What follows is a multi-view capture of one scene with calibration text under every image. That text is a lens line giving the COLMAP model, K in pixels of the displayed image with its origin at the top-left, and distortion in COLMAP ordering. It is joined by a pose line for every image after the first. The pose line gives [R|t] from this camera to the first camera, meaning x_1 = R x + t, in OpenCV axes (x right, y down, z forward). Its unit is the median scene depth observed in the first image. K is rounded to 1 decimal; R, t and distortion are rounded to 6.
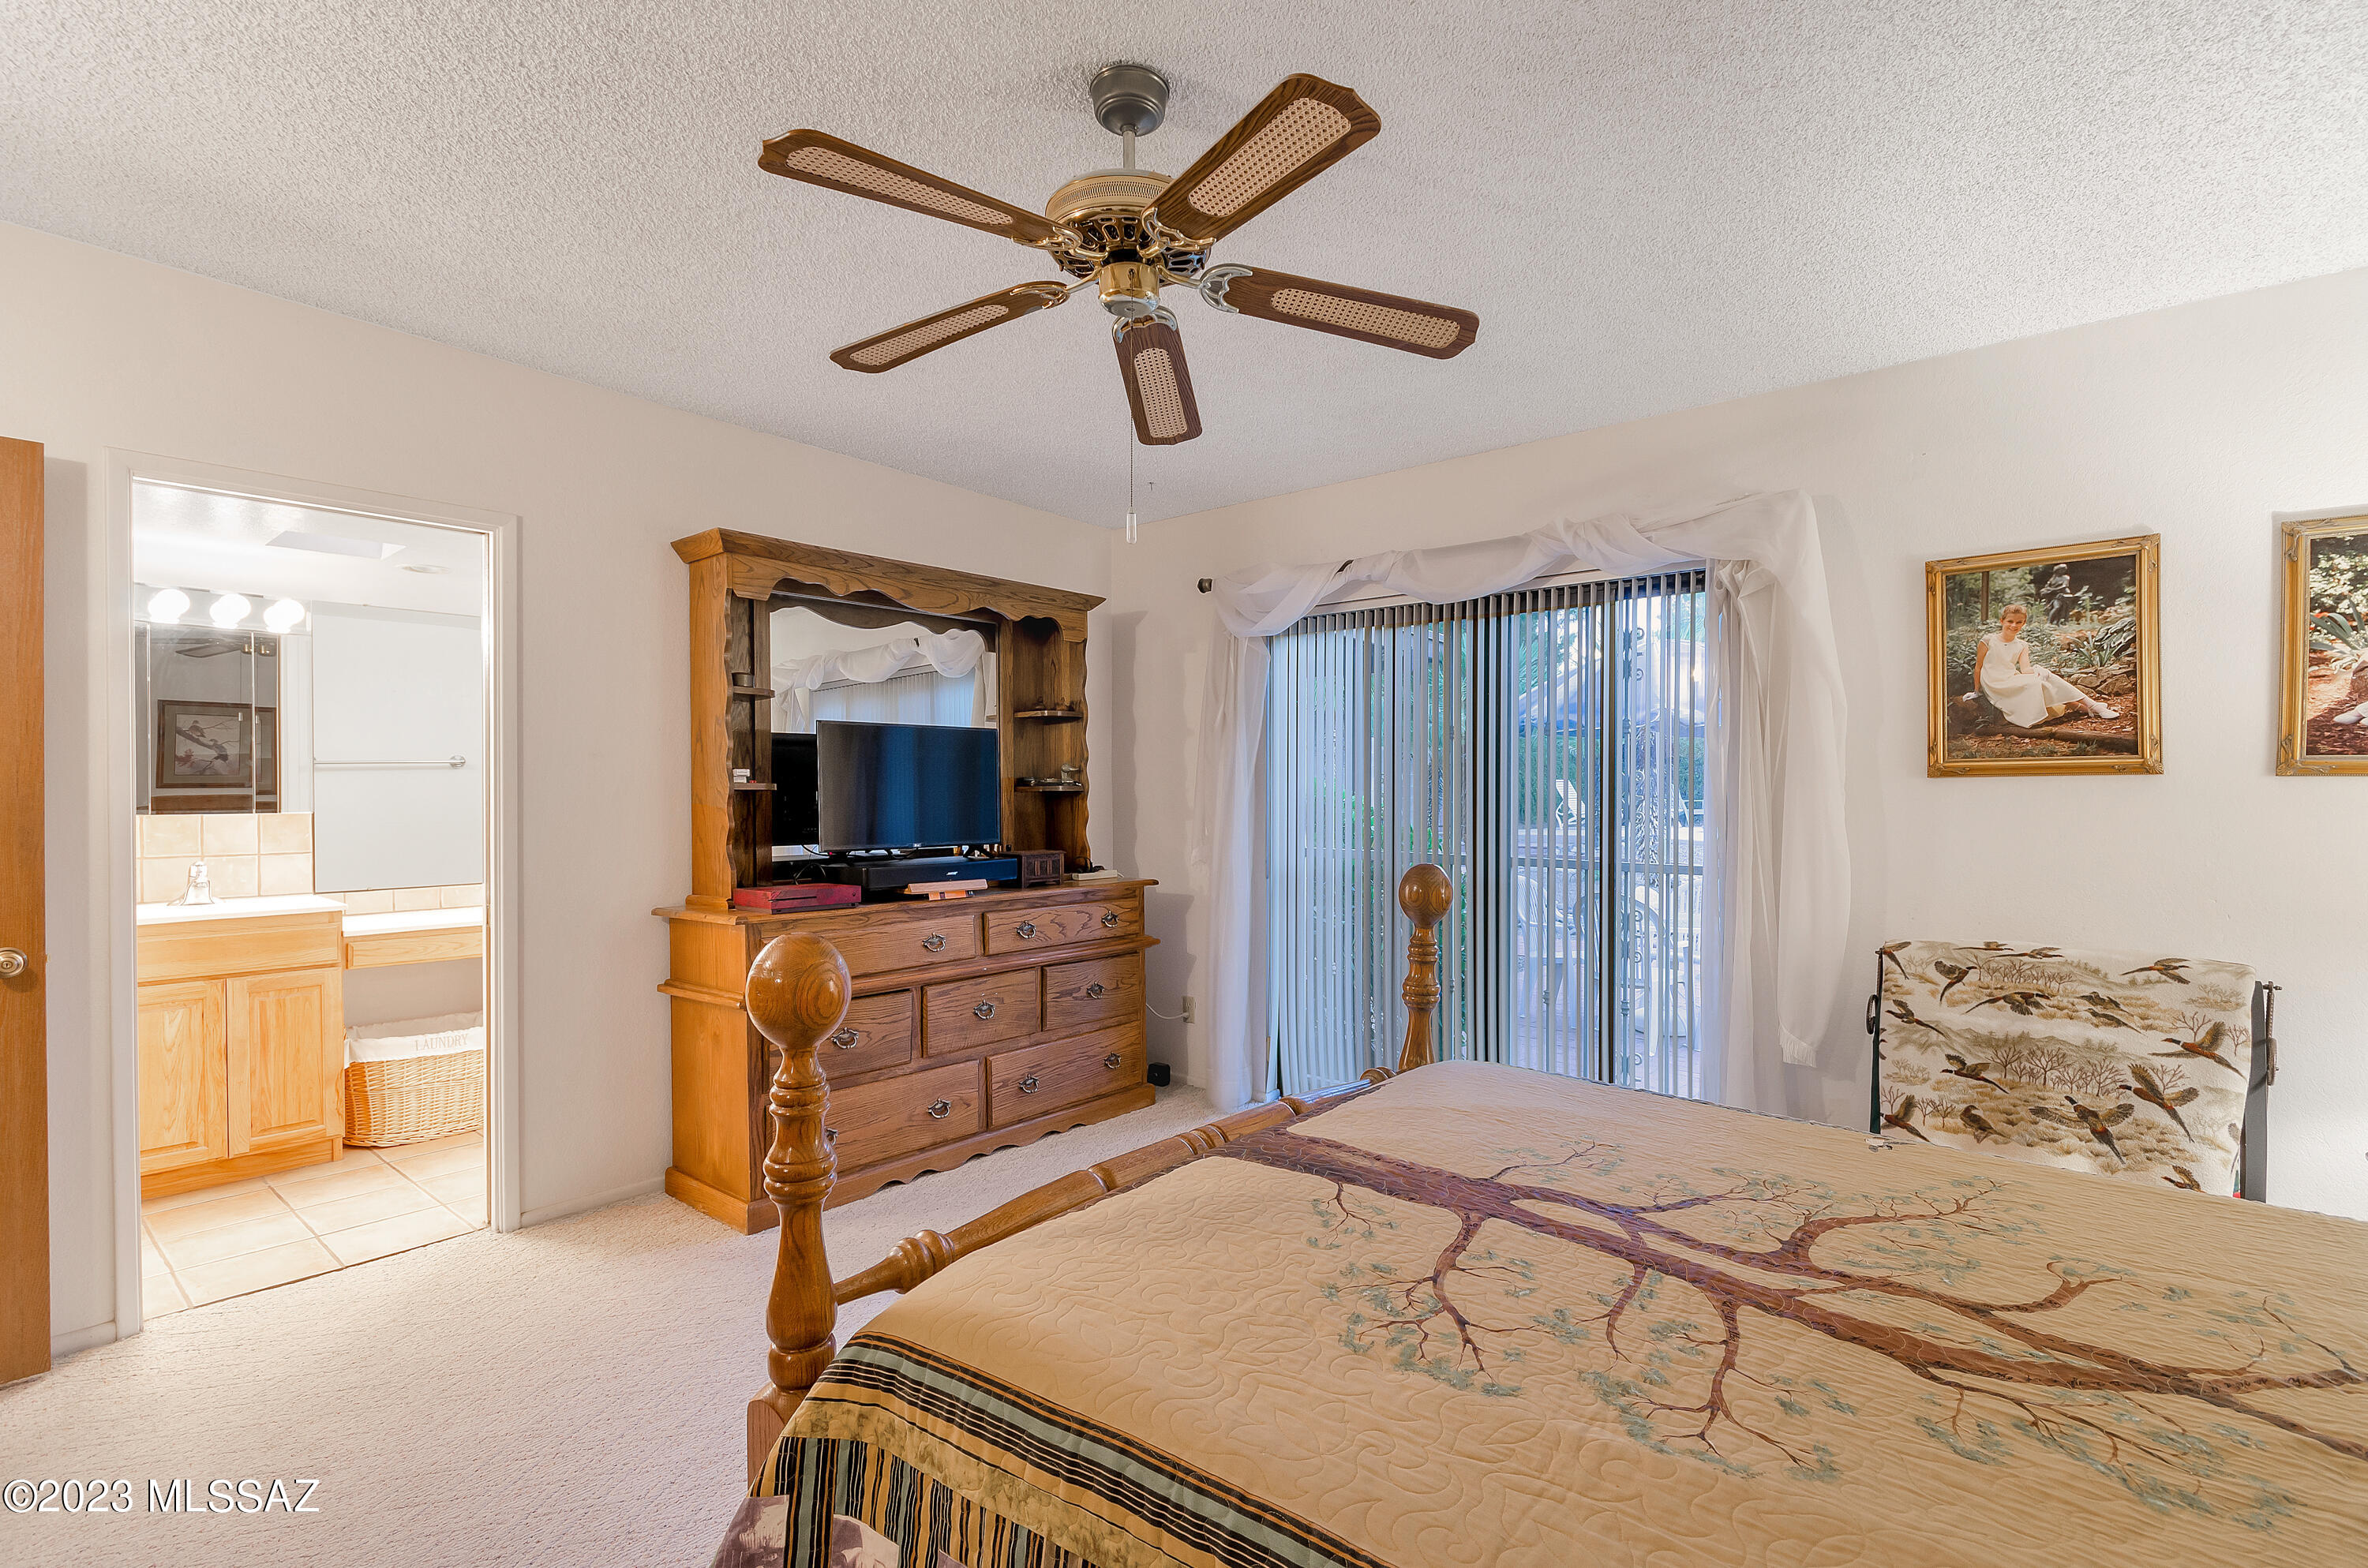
lens RADIAL K [[1082.0, 0, 1222.8], [0, 1082.0, 804.0], [0, 0, 1]] dist [0.007212, -0.008418]
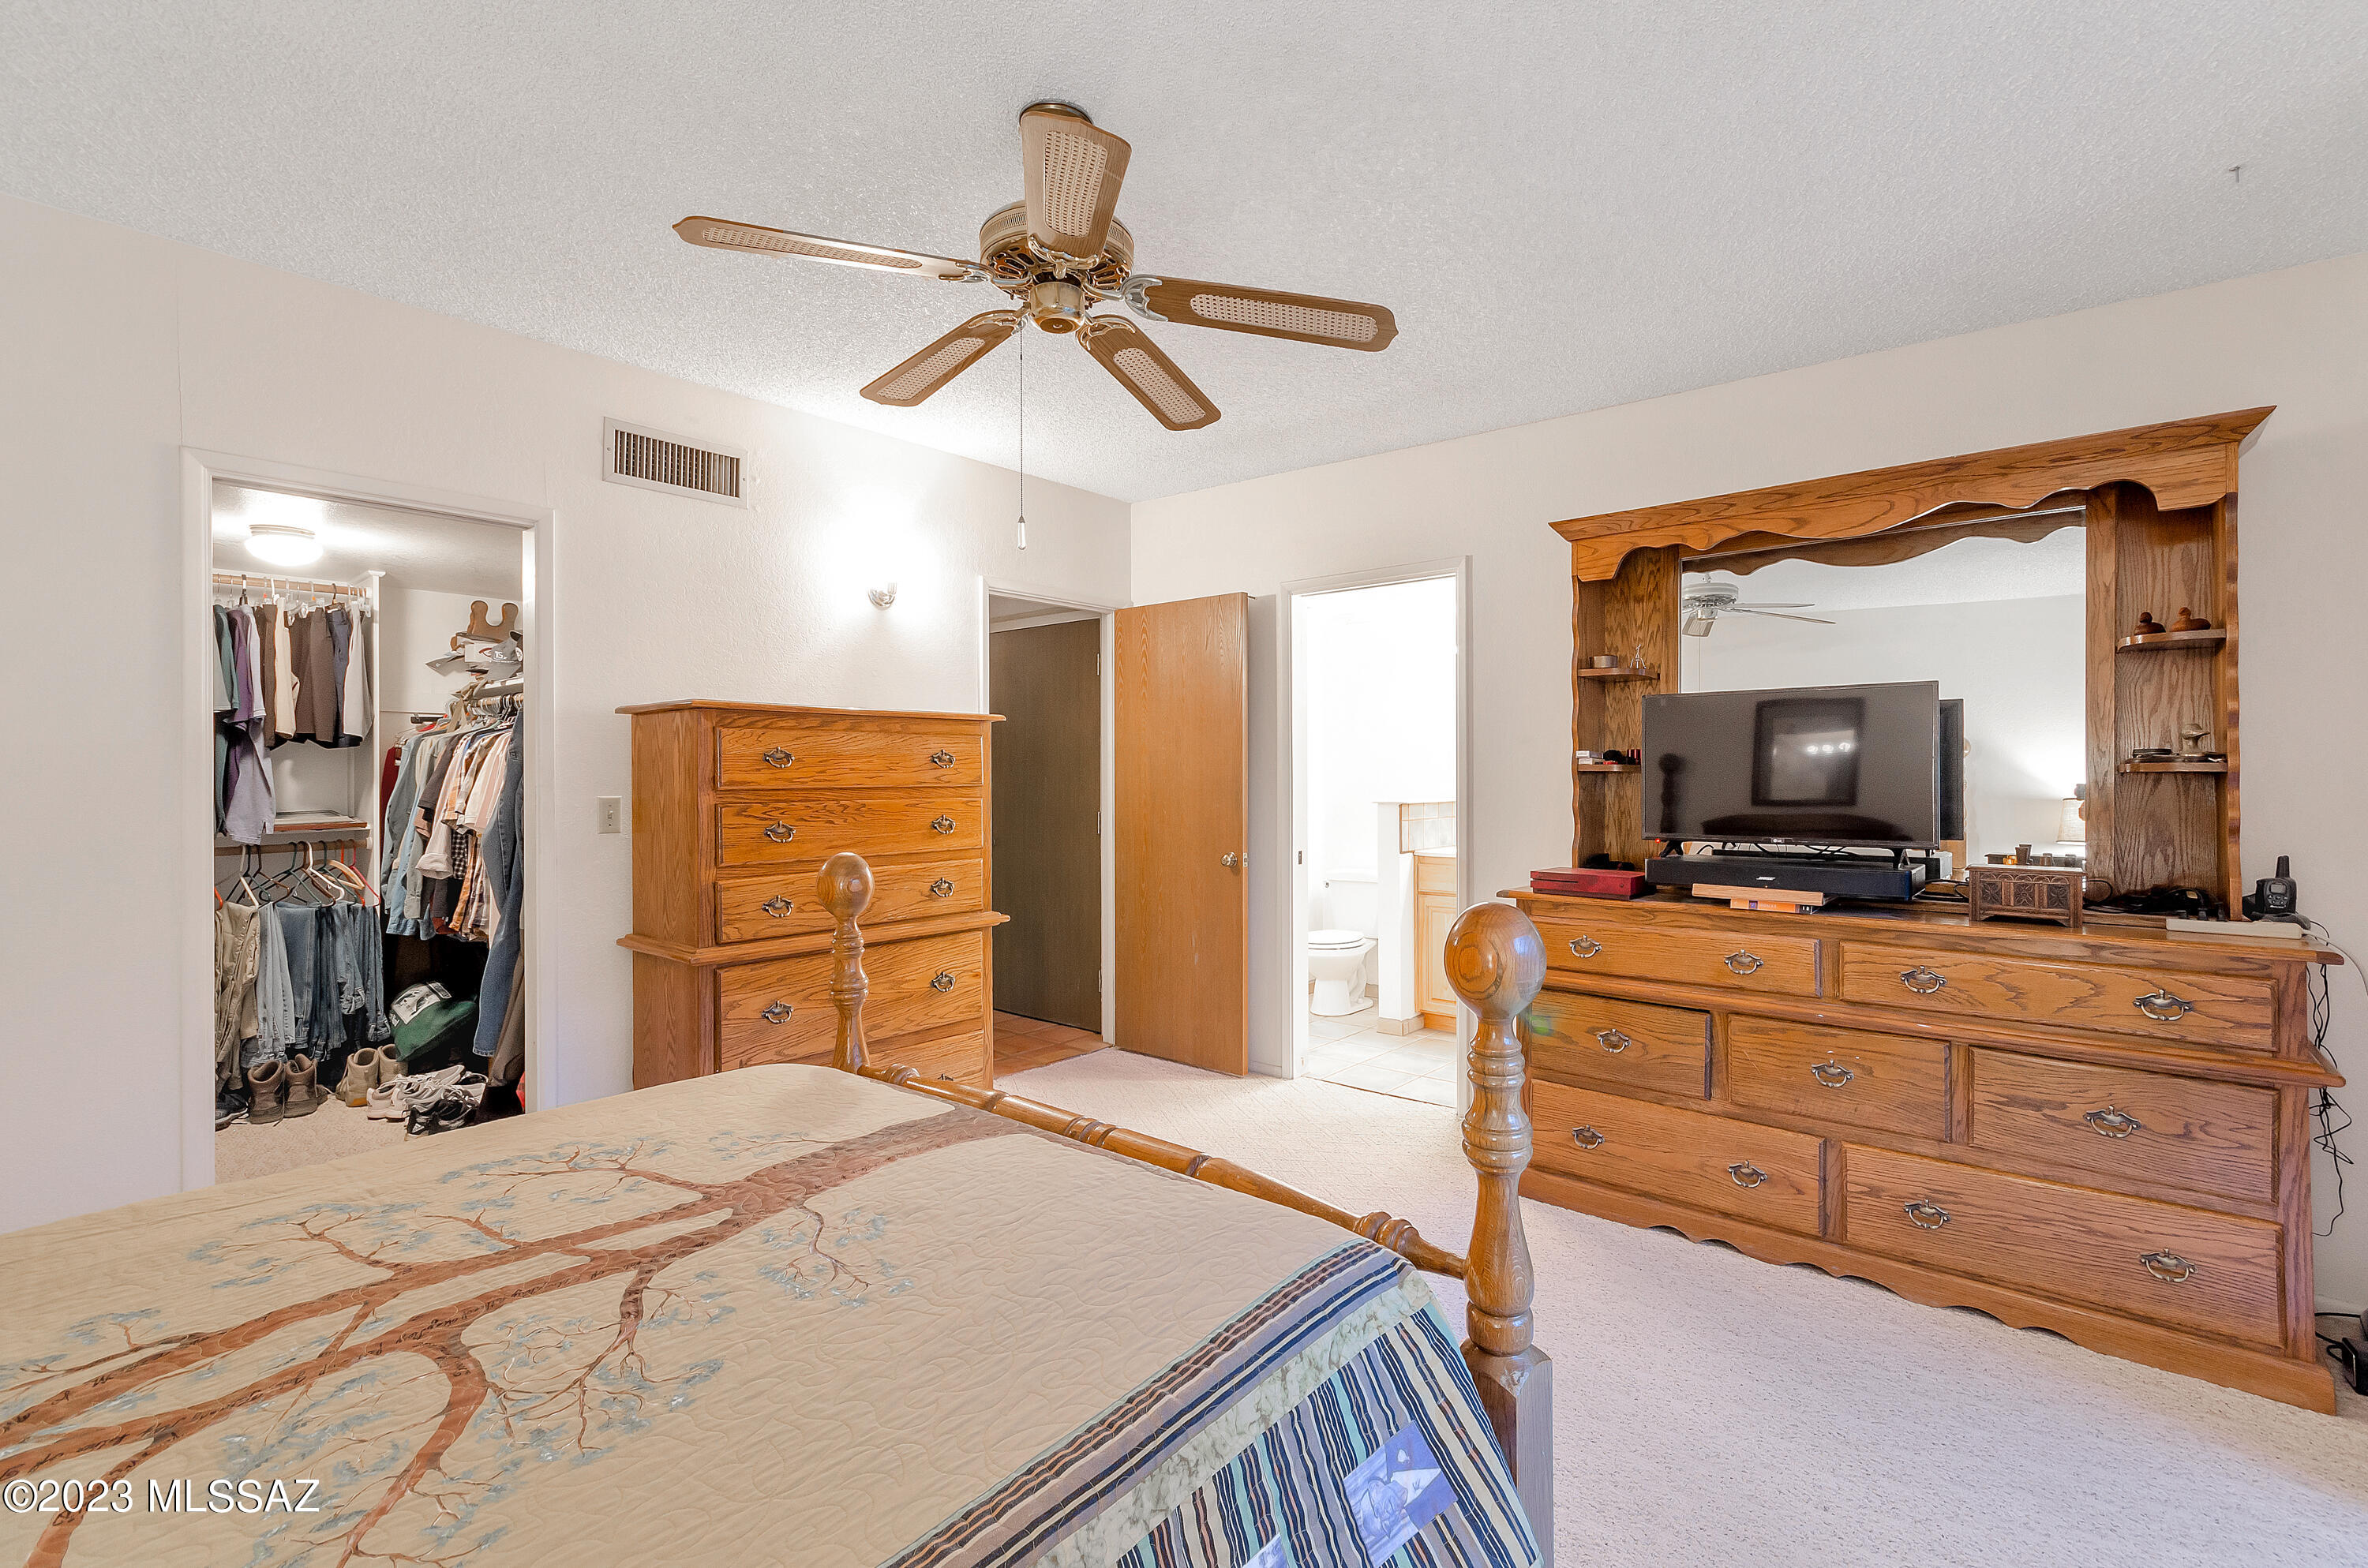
lens RADIAL K [[1082.0, 0, 1245.7], [0, 1082.0, 778.7], [0, 0, 1]] dist [-0.000500, -0.000476]
pose [[-0.004060, 0.002573, -0.999988, 0.642058], [-0.010226, 0.999944, 0.002614, -0.006453], [0.999939, 0.010237, -0.004033, 0.773920]]
